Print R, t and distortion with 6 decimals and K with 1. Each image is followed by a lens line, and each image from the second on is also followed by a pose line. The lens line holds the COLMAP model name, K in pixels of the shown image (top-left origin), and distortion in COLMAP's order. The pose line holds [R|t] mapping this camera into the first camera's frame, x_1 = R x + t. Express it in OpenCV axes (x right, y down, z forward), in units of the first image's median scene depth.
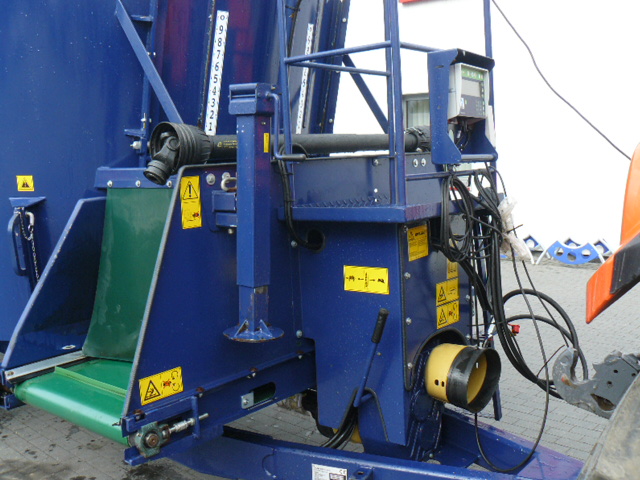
lens RADIAL K [[679.5, 0, 318.9], [0, 679.5, 215.4], [0, 0, 1]] dist [-0.170606, 0.189225]
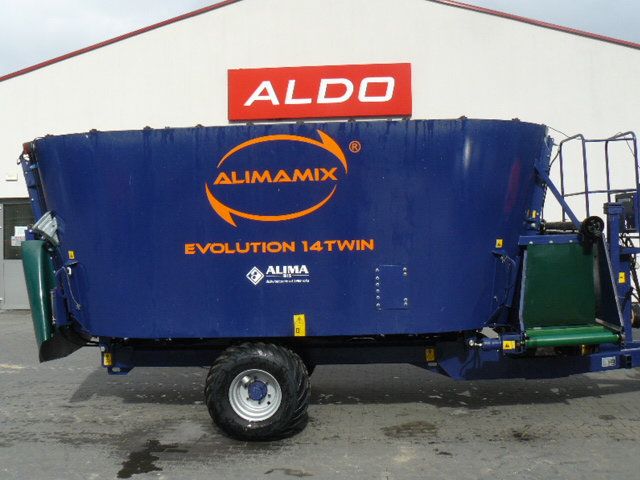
lens RADIAL K [[679.5, 0, 318.9], [0, 679.5, 215.4], [0, 0, 1]] dist [-0.170606, 0.189225]
pose [[0.796442, 0.017721, 0.604456, -2.136614], [0.065291, 0.991207, -0.115088, 0.067318], [-0.601180, 0.131126, 0.788282, -0.297408]]
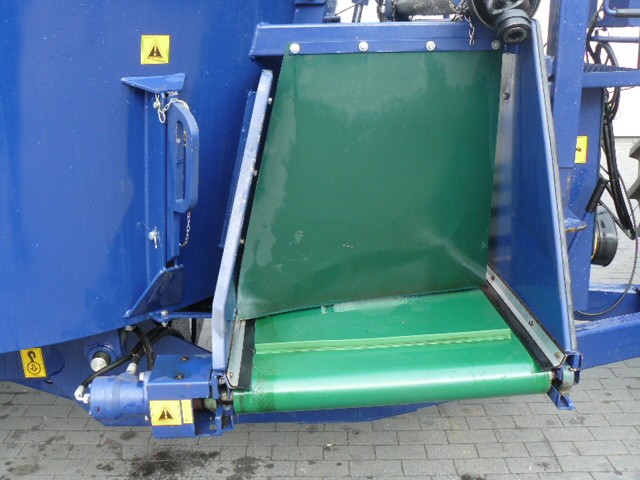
lens RADIAL K [[685.2, 0, 320.4], [0, 685.2, 203.4], [0, 0, 1]] dist [-0.133992, 0.006021]
pose [[0.745355, -0.150202, 0.649527, -0.735849], [0.063620, 0.985868, 0.154974, 0.000129], [-0.663625, -0.074188, 0.744377, 0.475822]]
